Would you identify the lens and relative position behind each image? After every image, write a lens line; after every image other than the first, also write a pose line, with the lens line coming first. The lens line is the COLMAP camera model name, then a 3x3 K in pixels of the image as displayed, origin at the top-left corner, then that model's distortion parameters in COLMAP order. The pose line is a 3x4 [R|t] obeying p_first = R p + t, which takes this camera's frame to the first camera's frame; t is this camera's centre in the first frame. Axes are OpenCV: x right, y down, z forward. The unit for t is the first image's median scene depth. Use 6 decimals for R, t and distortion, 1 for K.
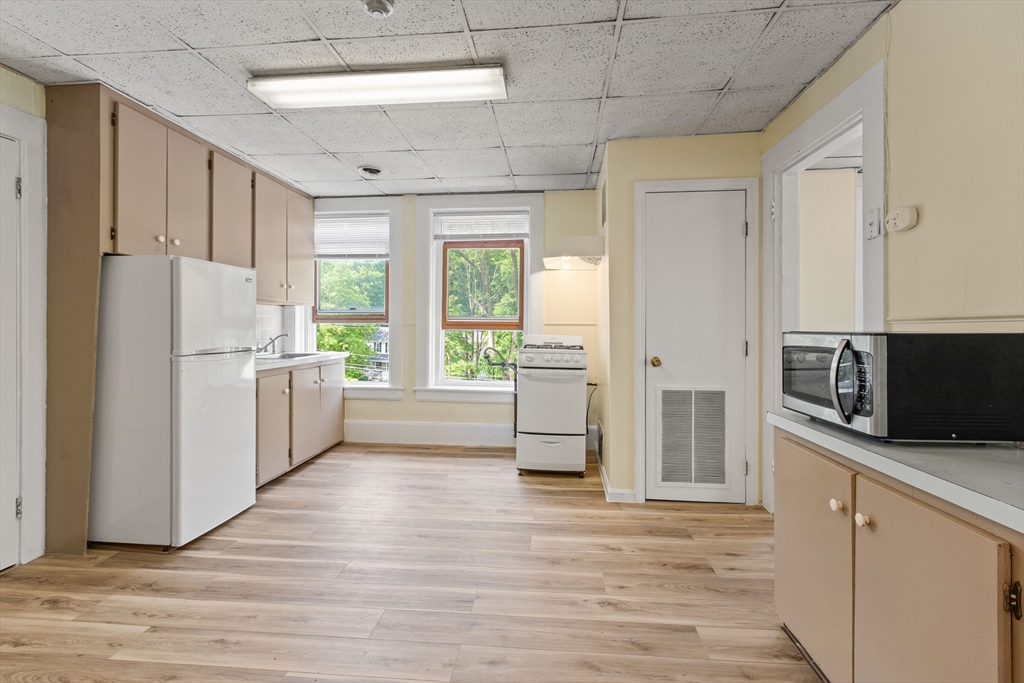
lens RADIAL K [[463.4, 0, 508.4], [0, 463.4, 330.9], [0, 0, 1]] dist [-0.000392, -0.000376]
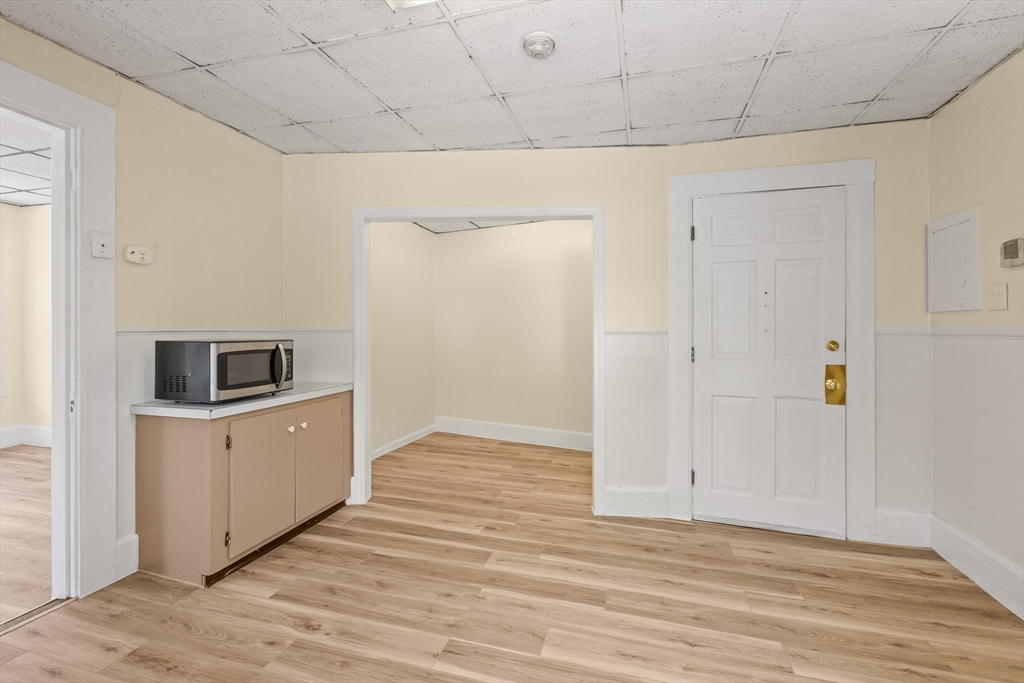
lens RADIAL K [[463.4, 0, 508.4], [0, 463.4, 330.9], [0, 0, 1]] dist [-0.000392, -0.000376]
pose [[-0.983381, -0.003384, 0.181524, -0.237264], [-0.001506, 0.999944, 0.010483, -0.024488], [-0.181550, 0.010035, -0.983331, 1.223605]]
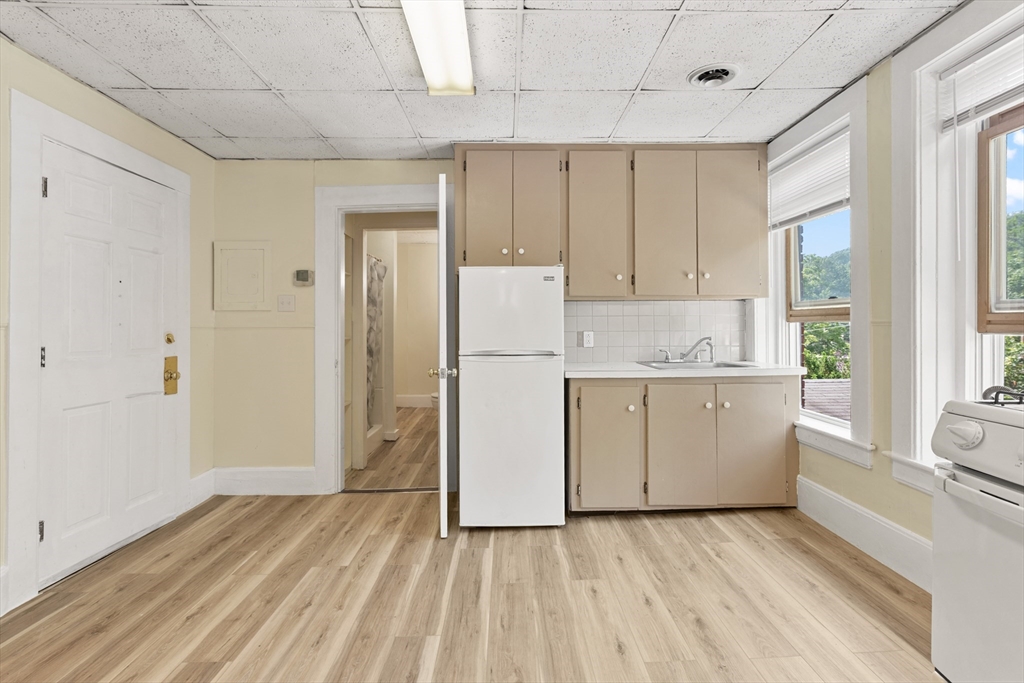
lens RADIAL K [[467.6, 0, 513.8], [0, 467.6, 324.0], [0, 0, 1]] dist [-0.002559, -0.000323]
pose [[0.119429, -0.009889, -0.992793, 0.348501], [-0.002697, 0.999943, -0.010284, -0.009323], [0.992839, 0.003906, 0.119396, 0.800700]]
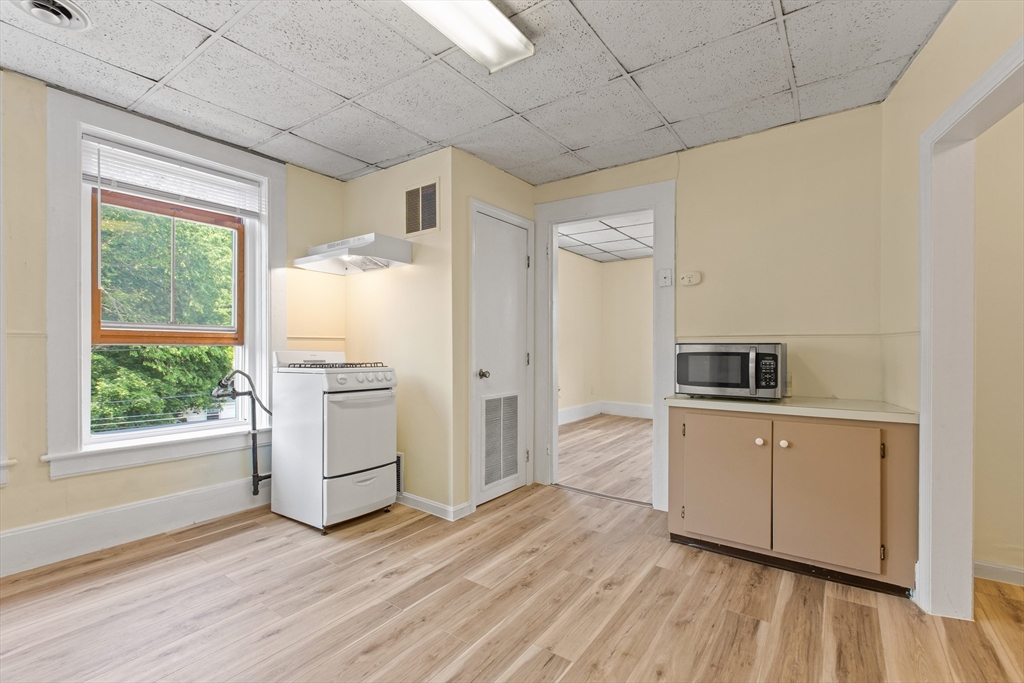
lens RADIAL K [[463.1, 0, 508.4], [0, 463.1, 351.5], [0, 0, 1]] dist [0.002658, 0.000318]
pose [[0.498251, -0.011821, 0.866952, -0.574075], [0.006950, 0.999929, 0.009640, 0.005682], [-0.867005, 0.001222, 0.498298, 0.426193]]
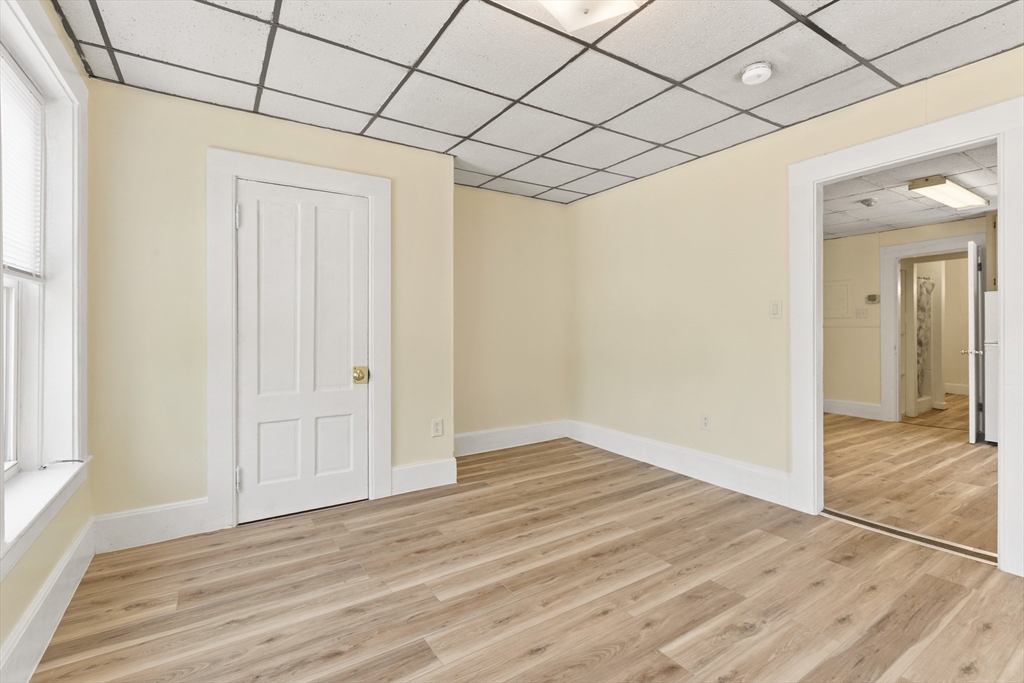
lens RADIAL K [[467.6, 0, 513.8], [0, 467.6, 324.0], [0, 0, 1]] dist [-0.002559, -0.000323]
pose [[-0.779309, -0.004470, -0.626624, 1.674347], [-0.003861, 0.999990, -0.002331, -0.012389], [0.626628, 0.000603, -0.779318, 1.036976]]
